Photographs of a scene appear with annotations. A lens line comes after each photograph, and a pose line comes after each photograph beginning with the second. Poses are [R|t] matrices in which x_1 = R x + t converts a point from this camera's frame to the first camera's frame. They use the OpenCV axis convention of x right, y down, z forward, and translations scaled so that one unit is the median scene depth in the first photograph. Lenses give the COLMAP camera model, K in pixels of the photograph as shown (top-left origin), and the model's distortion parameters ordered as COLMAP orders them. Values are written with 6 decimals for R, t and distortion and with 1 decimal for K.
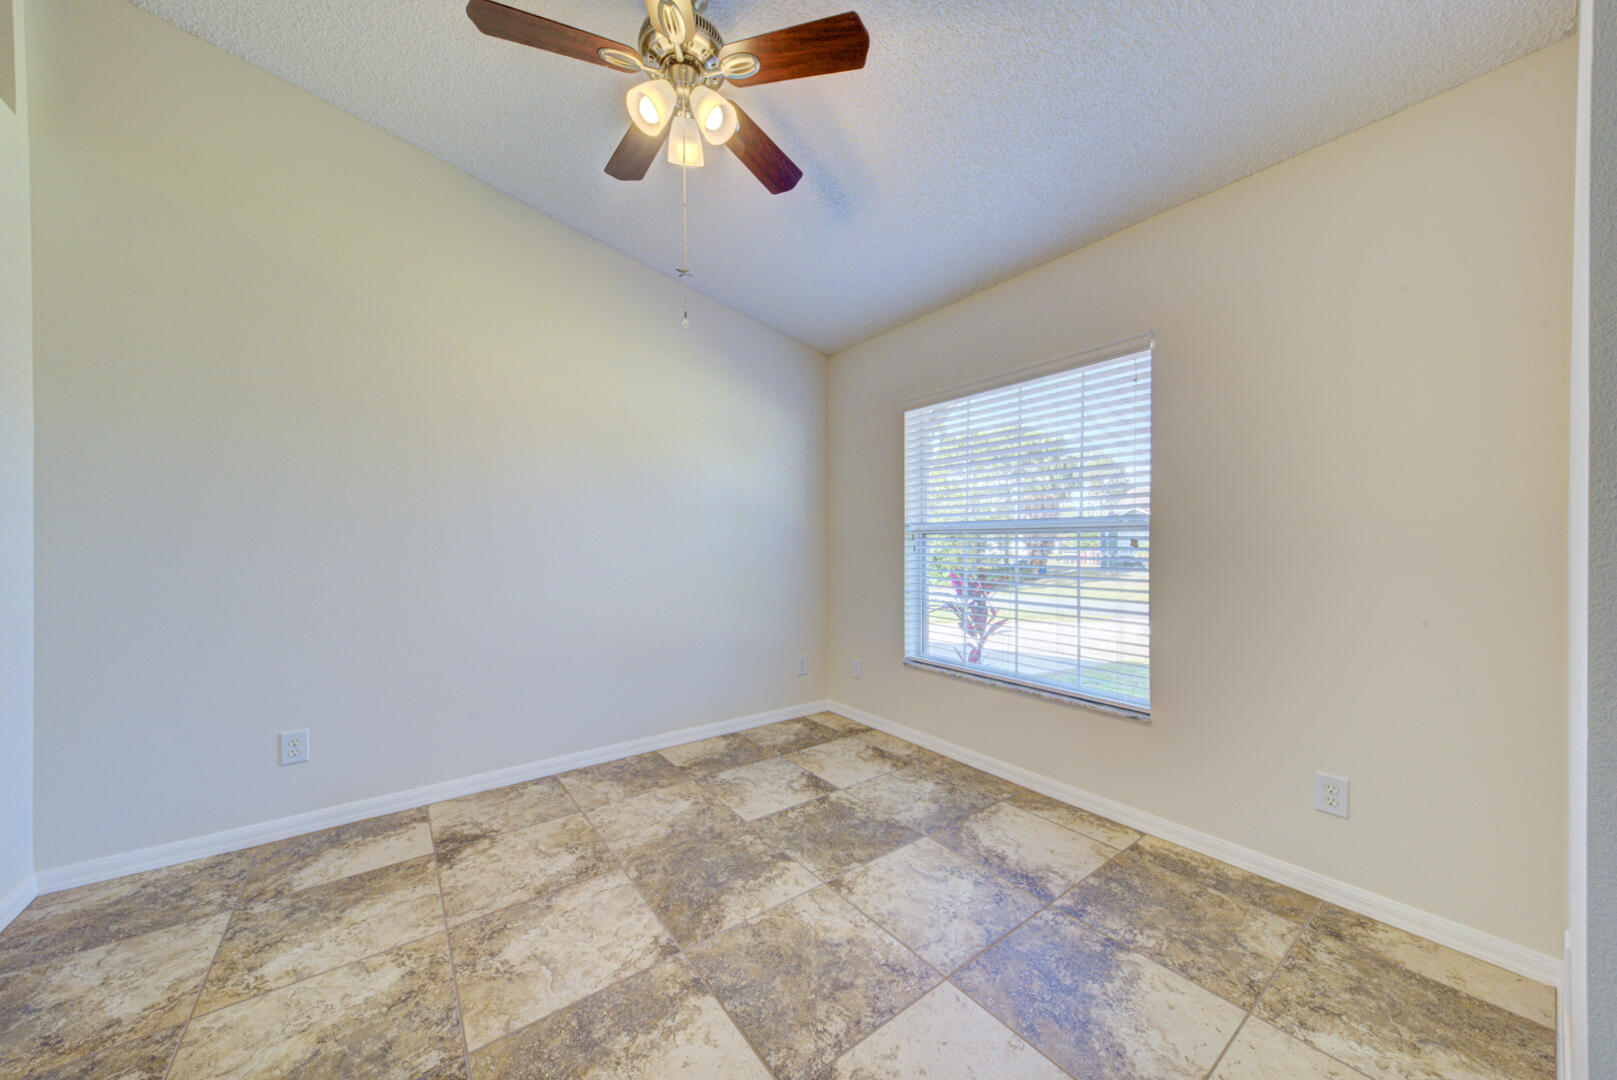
lens RADIAL K [[555.3, 0, 813.9], [0, 555.3, 546.3], [0, 0, 1]] dist [0.028845, -0.008181]
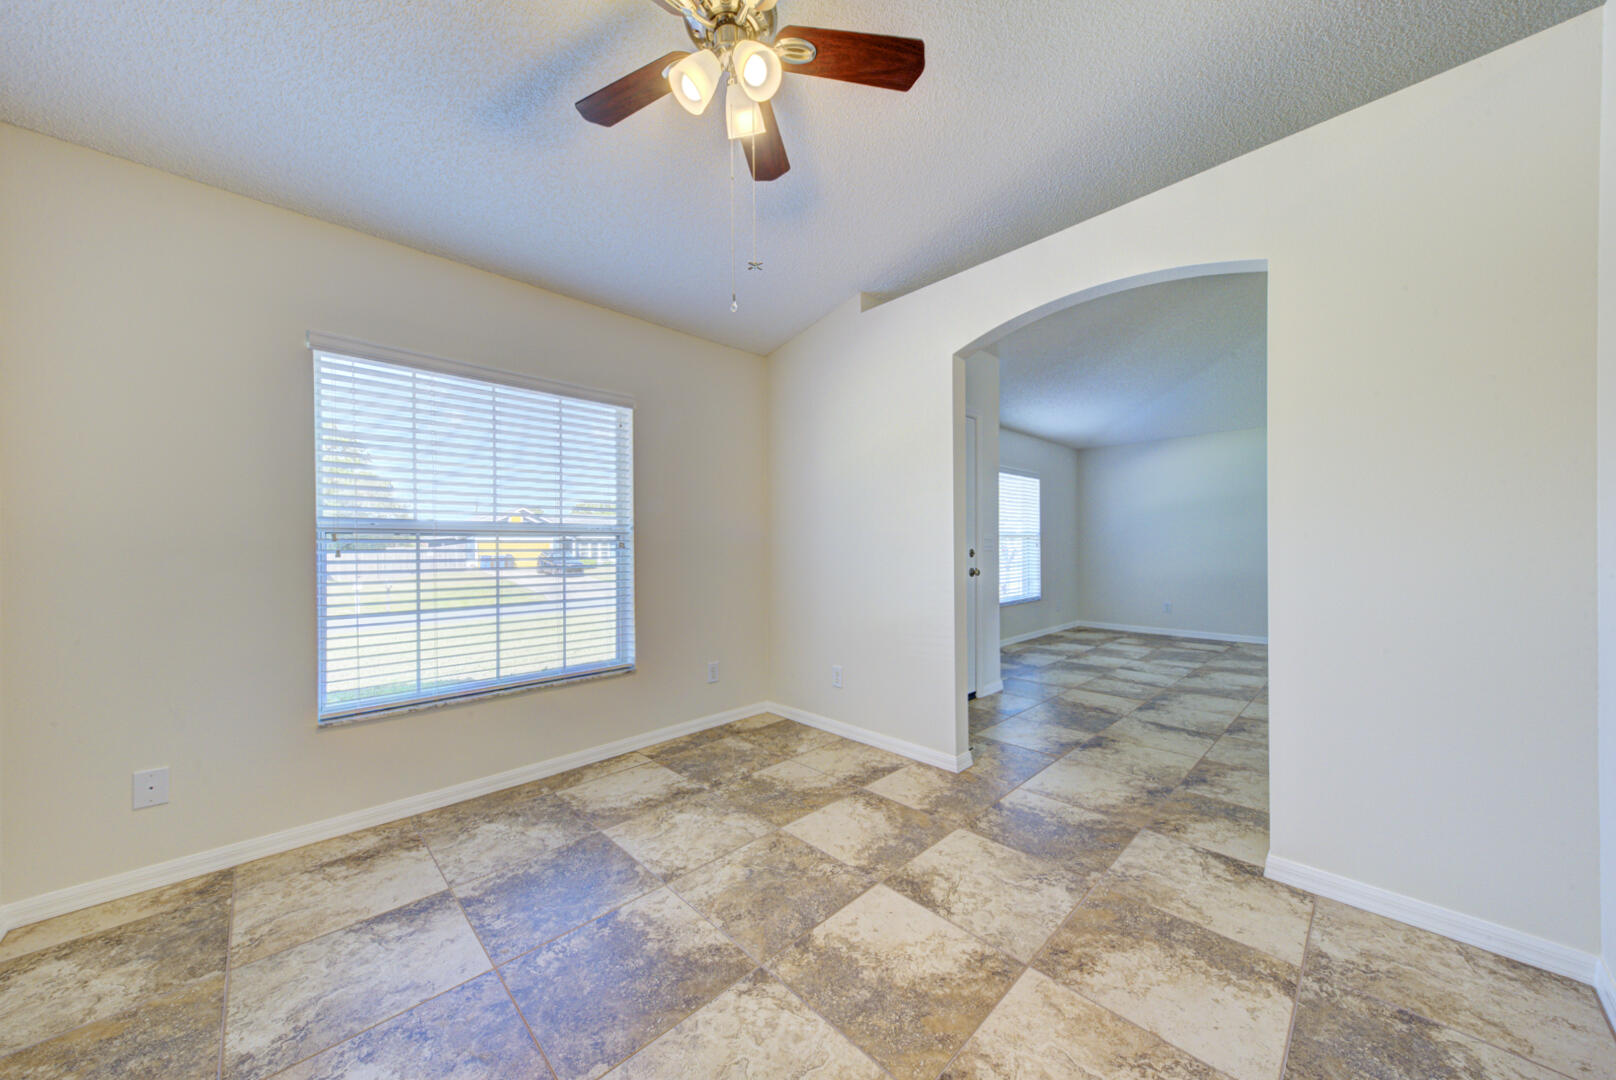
lens RADIAL K [[555.0, 0, 813.4], [0, 555.0, 546.3], [0, 0, 1]] dist [0.028845, -0.008181]
pose [[-0.125847, -0.002994, 0.992045, -0.944897], [0.010338, 0.999937, 0.004329, -0.004840], [-0.991996, 0.010801, -0.125808, 0.803822]]
